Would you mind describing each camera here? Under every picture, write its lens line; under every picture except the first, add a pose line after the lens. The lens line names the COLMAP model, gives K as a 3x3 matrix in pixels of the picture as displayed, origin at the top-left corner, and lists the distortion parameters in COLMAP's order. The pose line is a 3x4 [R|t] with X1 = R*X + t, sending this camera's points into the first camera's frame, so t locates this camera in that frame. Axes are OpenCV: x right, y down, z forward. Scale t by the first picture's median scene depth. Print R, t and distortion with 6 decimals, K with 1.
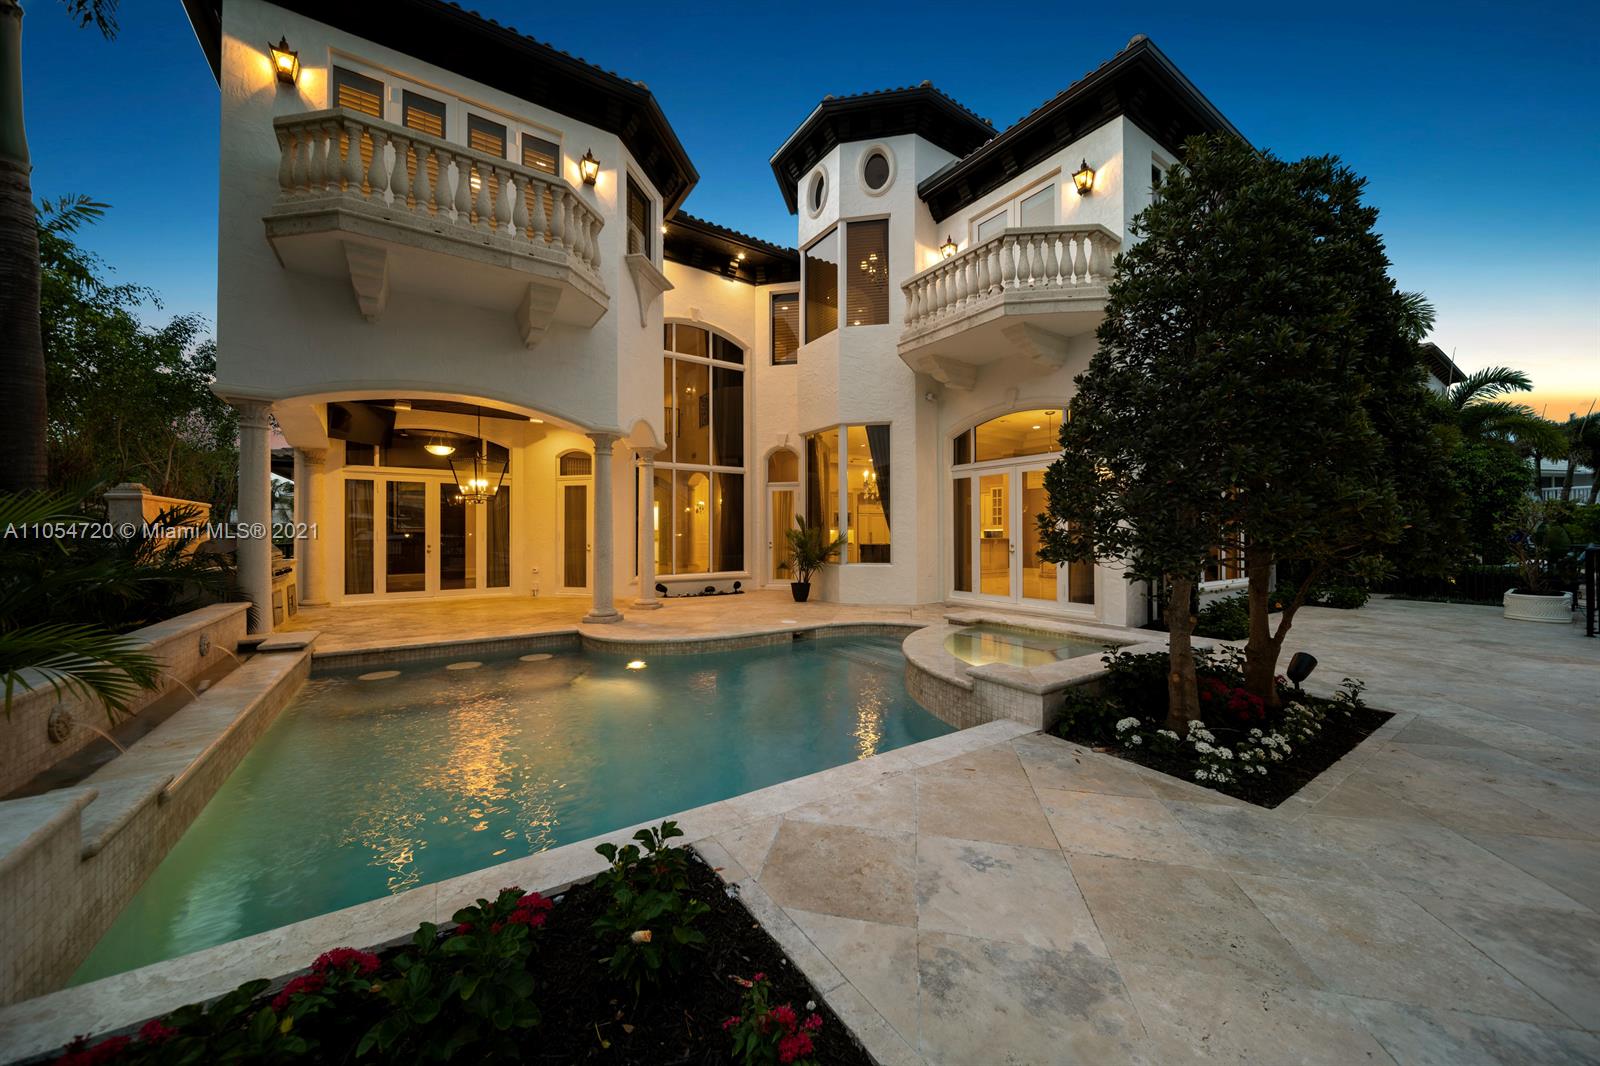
lens RADIAL K [[569.2, 0, 802.2], [0, 569.2, 538.2], [0, 0, 1]] dist [0.000900, 0.000088]
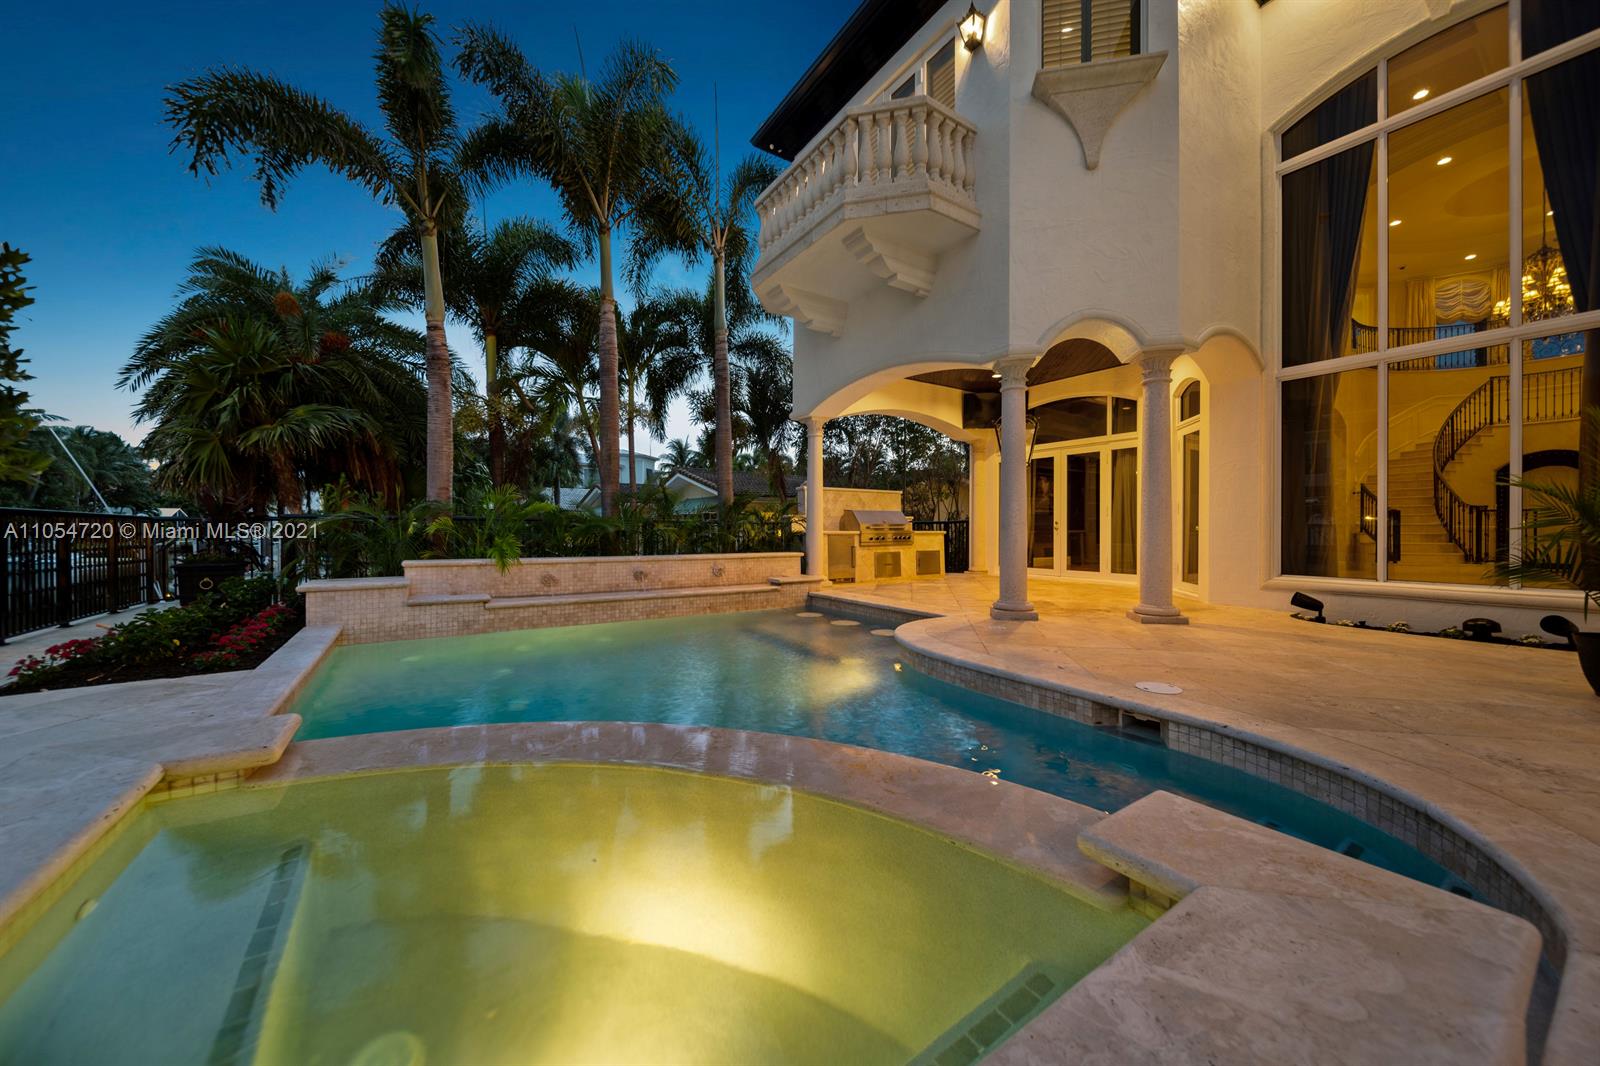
lens RADIAL K [[569.2, 0, 802.2], [0, 569.2, 538.2], [0, 0, 1]] dist [0.000900, 0.000088]
pose [[0.007020, 0.021726, -0.999739, 0.279457], [-0.006722, 0.999742, 0.021679, 0.020800], [0.999953, 0.006568, 0.007164, 0.544507]]
